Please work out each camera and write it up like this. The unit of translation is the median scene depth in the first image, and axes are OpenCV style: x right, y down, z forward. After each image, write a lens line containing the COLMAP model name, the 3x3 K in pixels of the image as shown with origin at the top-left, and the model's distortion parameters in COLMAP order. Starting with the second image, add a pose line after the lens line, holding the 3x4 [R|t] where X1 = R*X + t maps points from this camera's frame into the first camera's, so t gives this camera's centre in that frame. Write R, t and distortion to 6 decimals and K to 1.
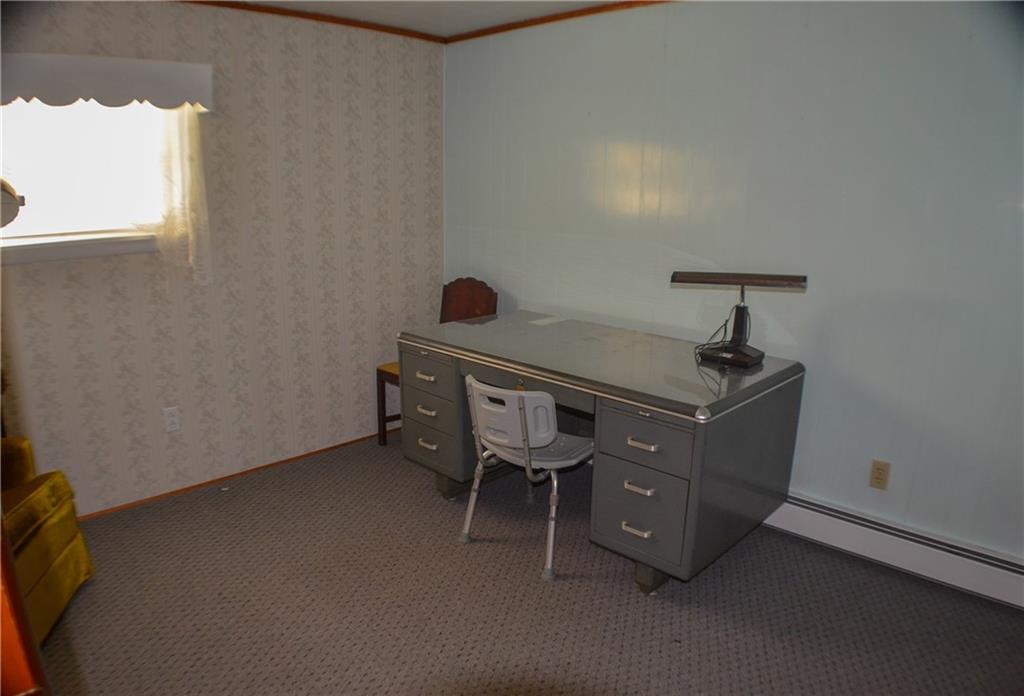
lens RADIAL K [[688.5, 0, 512.0], [0, 688.5, 348.0], [0, 0, 1]] dist [-0.140042, -0.000739]
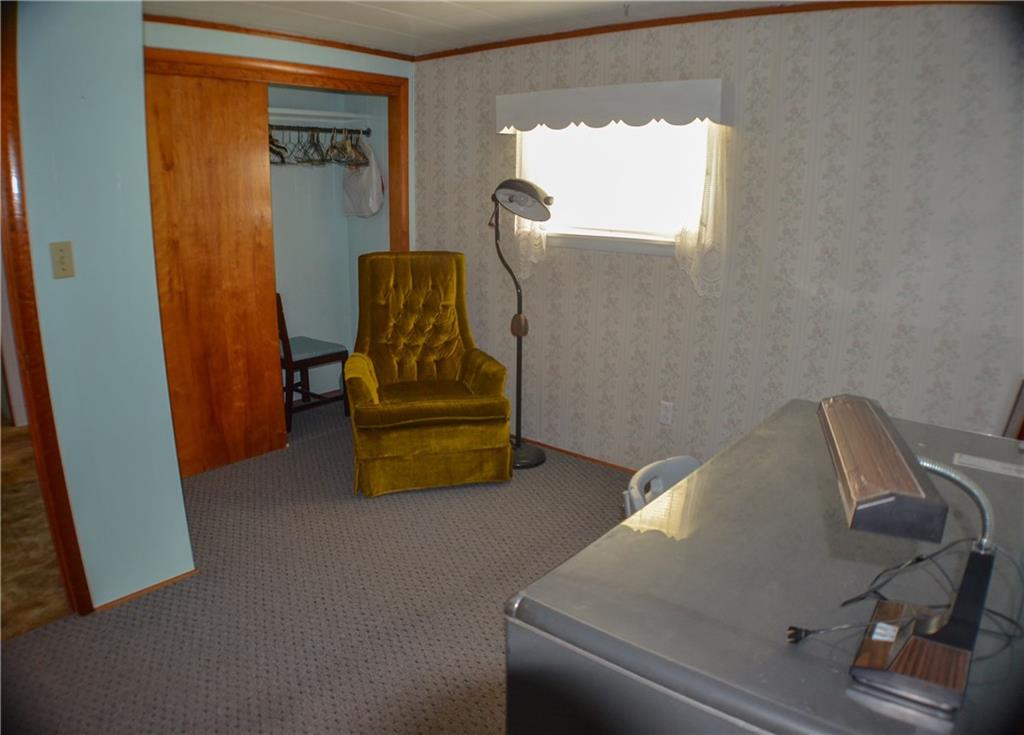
lens RADIAL K [[708.5, 0, 512.0], [0, 708.5, 367.5], [0, 0, 1]] dist [-0.150833, 0.007506]
pose [[0.084457, 0.232874, -0.968833, 0.627889], [-0.248536, 0.946499, 0.205840, -0.152677], [0.964934, 0.223405, 0.137816, 0.649789]]
